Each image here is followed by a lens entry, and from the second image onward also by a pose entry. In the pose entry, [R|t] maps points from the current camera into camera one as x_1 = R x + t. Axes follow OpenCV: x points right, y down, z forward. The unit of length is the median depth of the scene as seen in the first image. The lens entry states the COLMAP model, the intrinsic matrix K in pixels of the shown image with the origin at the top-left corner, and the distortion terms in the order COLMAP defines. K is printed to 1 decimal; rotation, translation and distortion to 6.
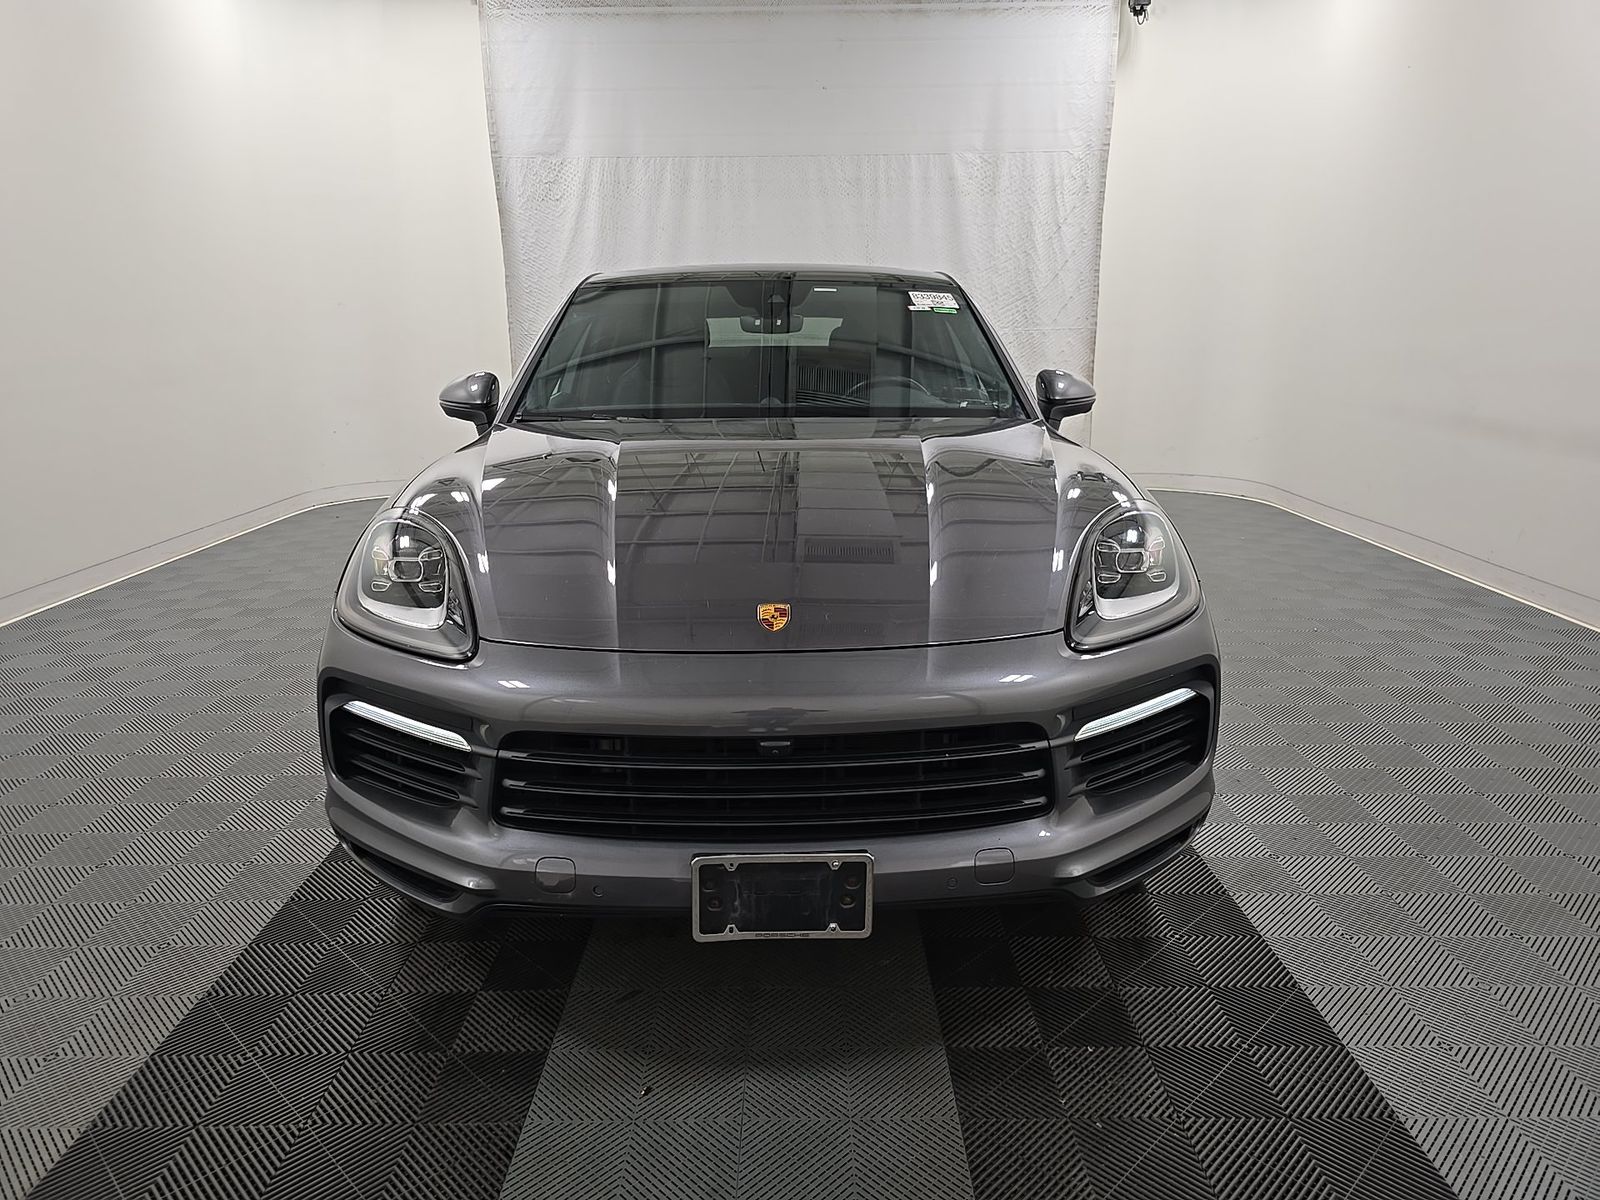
lens RADIAL K [[1081.1, 0, 800.0], [0, 1081.1, 600.0], [0, 0, 1]] dist [0.006462, -0.001569]
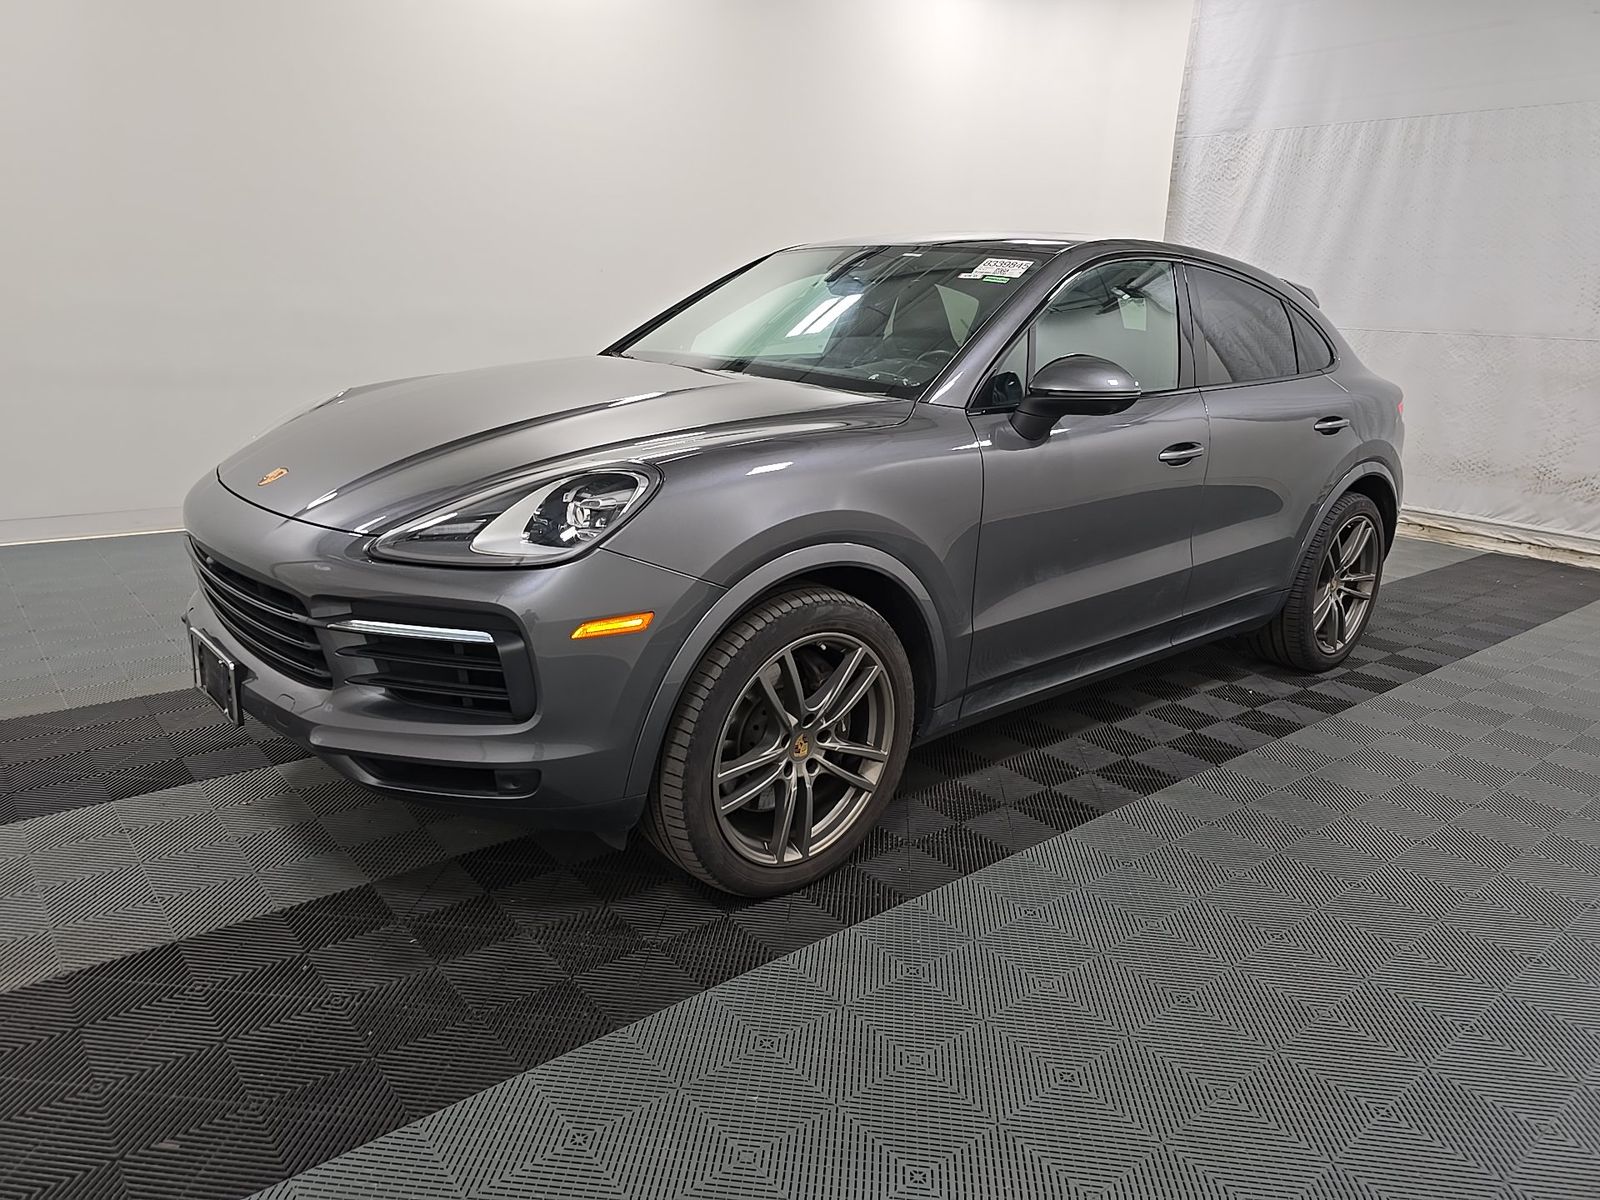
lens RADIAL K [[1081.1, 0, 800.0], [0, 1081.1, 600.0], [0, 0, 1]] dist [0.006462, -0.001569]
pose [[0.642402, 0.233410, -0.729959, 0.326838], [-0.232205, 0.966999, 0.104852, -0.030309], [0.730343, 0.102143, 0.675401, 0.139729]]
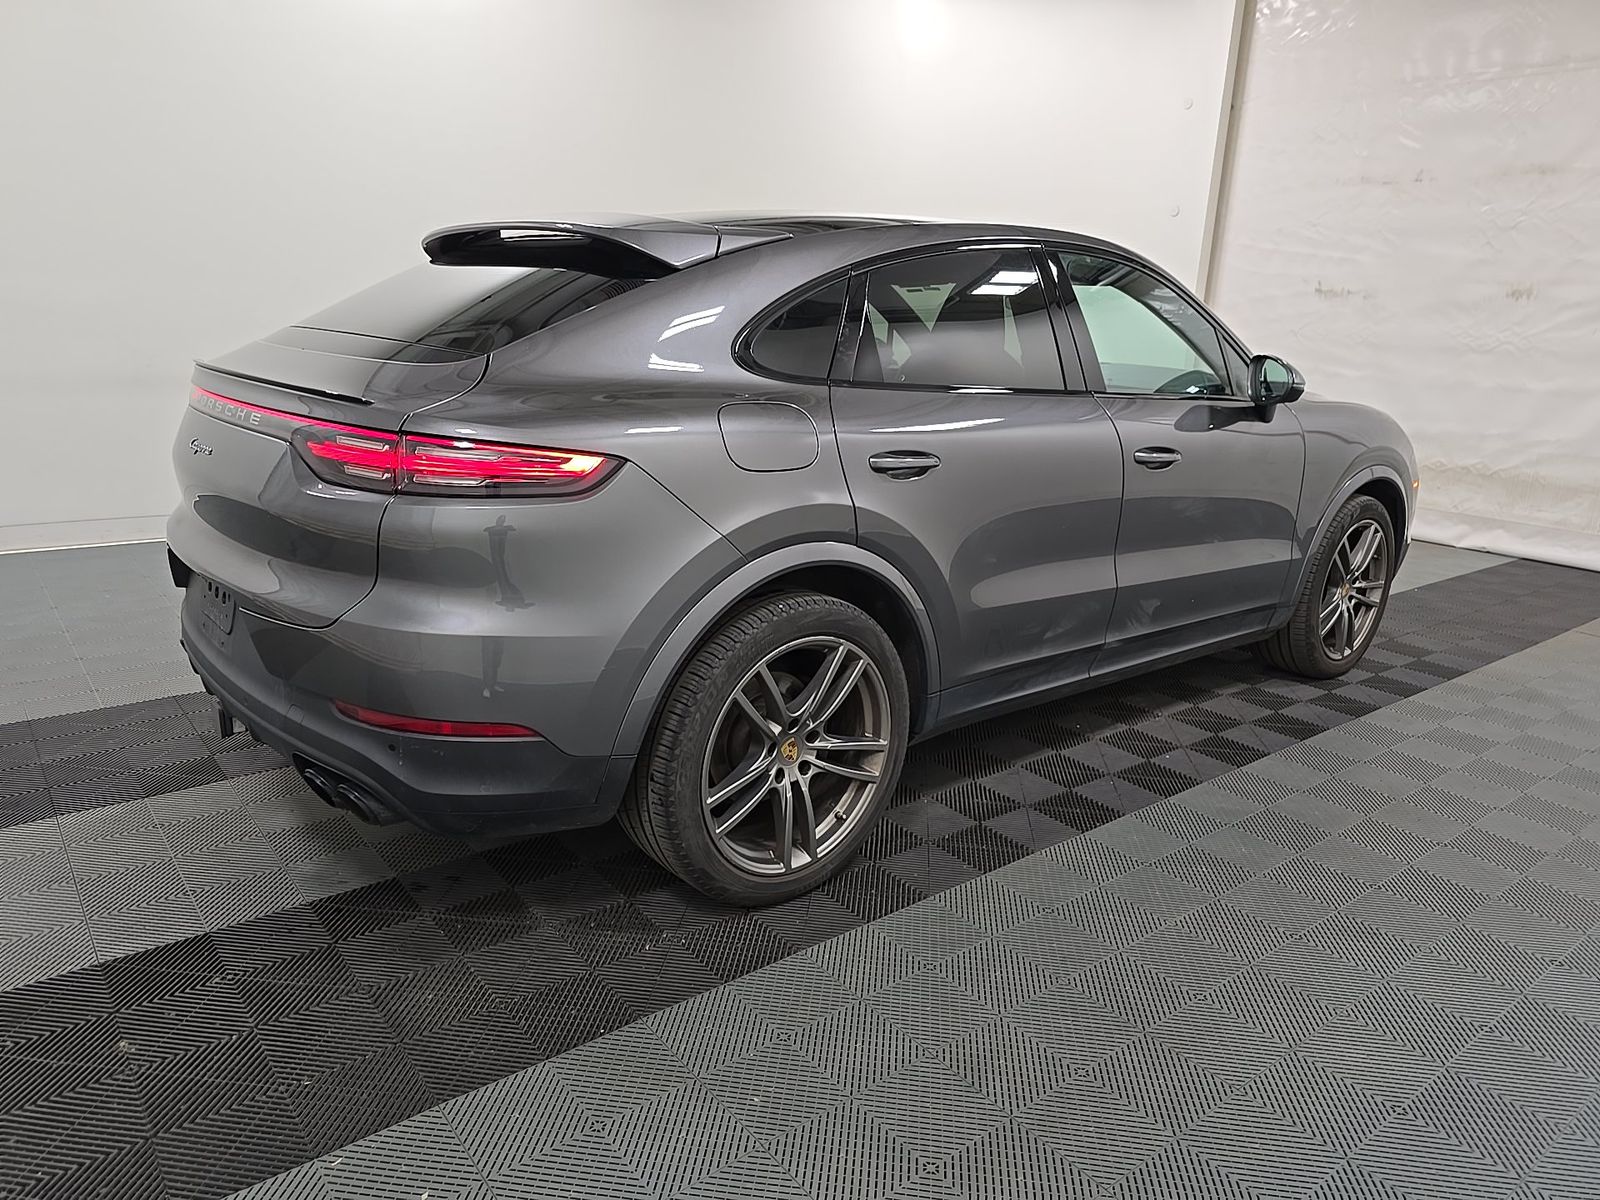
lens RADIAL K [[1053.3, 0, 791.9], [0, 1053.3, 623.9], [0, 0, 1]] dist [-0.010722, 0.005009]
pose [[0.610185, 0.251623, -0.751239, 0.326882], [-0.228299, 0.963847, 0.137402, -0.032766], [0.758652, 0.087666, 0.645570, 0.149307]]
